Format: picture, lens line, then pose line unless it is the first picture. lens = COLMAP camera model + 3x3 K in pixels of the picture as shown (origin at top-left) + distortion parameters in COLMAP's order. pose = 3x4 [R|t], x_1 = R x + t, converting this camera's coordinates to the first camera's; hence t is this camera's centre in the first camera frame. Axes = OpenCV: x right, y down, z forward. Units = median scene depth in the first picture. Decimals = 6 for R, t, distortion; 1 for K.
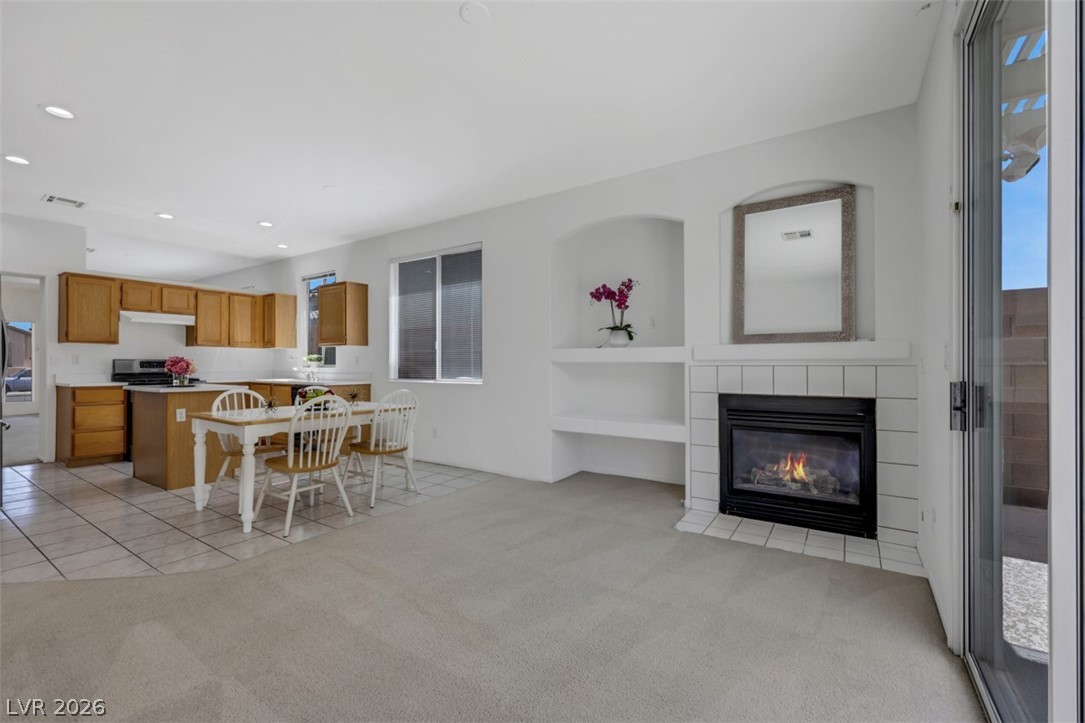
lens RADIAL K [[444.1, 0, 519.3], [0, 444.1, 362.7], [0, 0, 1]] dist [-0.000769, -0.000045]
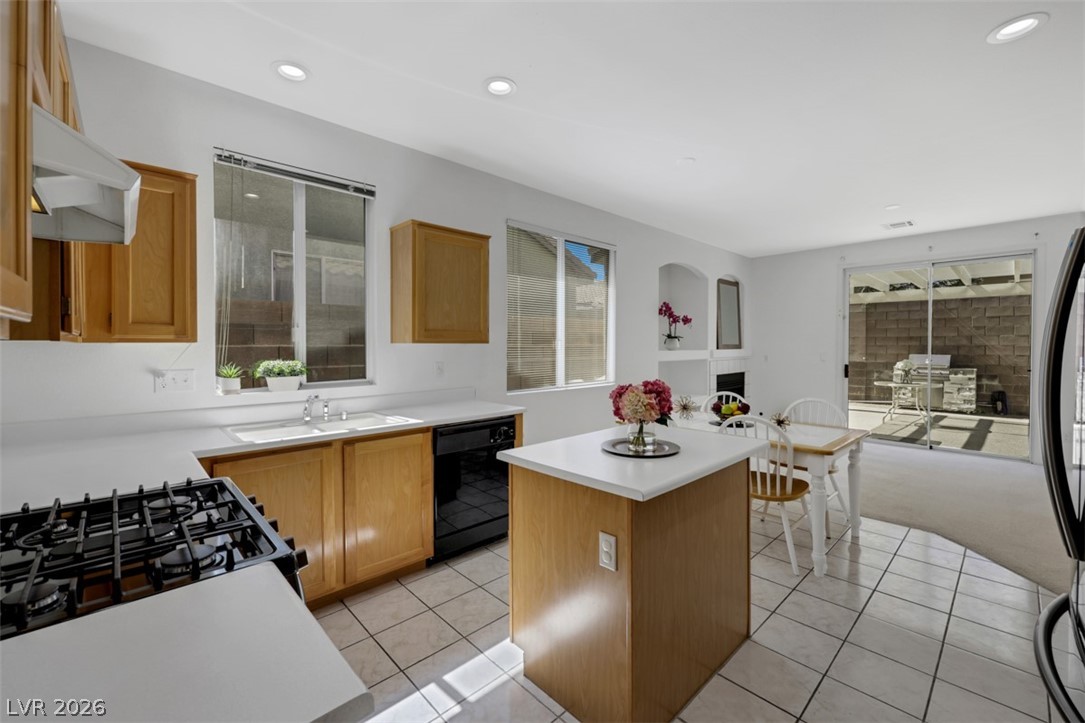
lens RADIAL K [[444.1, 0, 538.7], [0, 444.1, 355.8], [0, 0, 1]] dist [-0.000769, -0.000045]
pose [[0.218542, -0.025522, 0.975494, -0.993675], [0.000042, 0.999658, 0.026145, -0.039650], [-0.975828, -0.005673, 0.218468, 0.832250]]
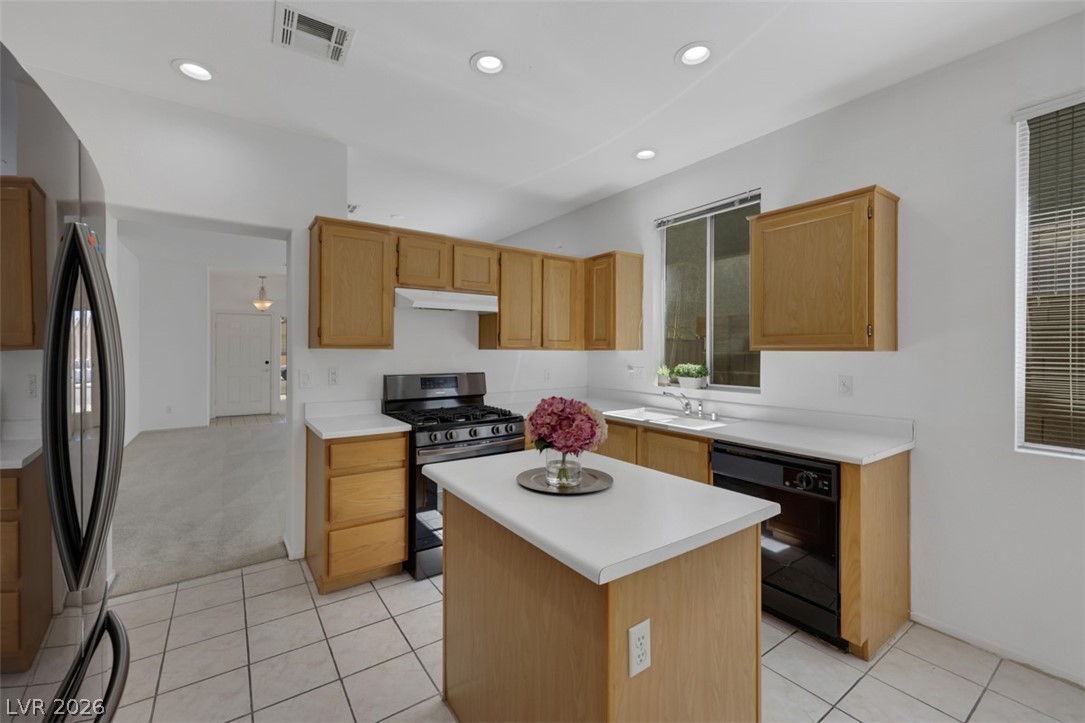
lens RADIAL K [[444.1, 0, 535.3], [0, 444.1, 350.3], [0, 0, 1]] dist [-0.000769, -0.000045]
pose [[0.933886, 0.001302, -0.357568, -0.544254], [-0.001236, 0.999999, 0.000412, -0.041139], [0.357569, 0.000057, 0.933887, 0.551498]]
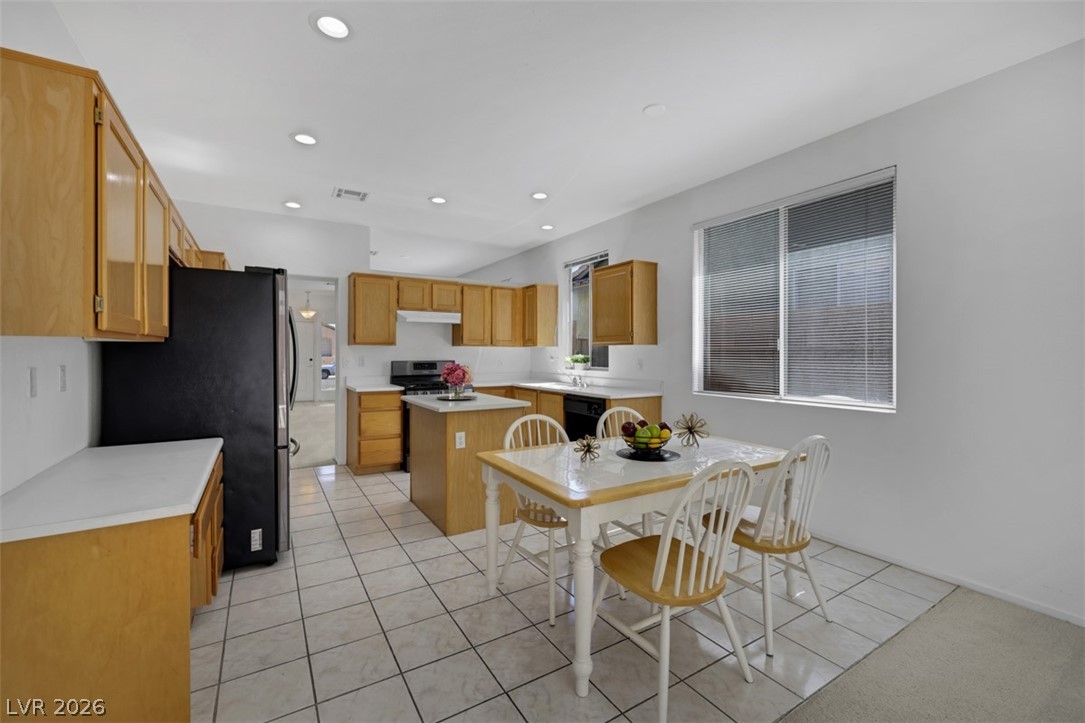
lens RADIAL K [[444.1, 0, 541.3], [0, 444.1, 354.3], [0, 0, 1]] dist [-0.000769, -0.000045]
pose [[0.916128, 0.000730, -0.400886, -0.237066], [0.001326, 0.999987, 0.004852, -0.027713], [0.400884, -0.004977, 0.916115, 0.254003]]
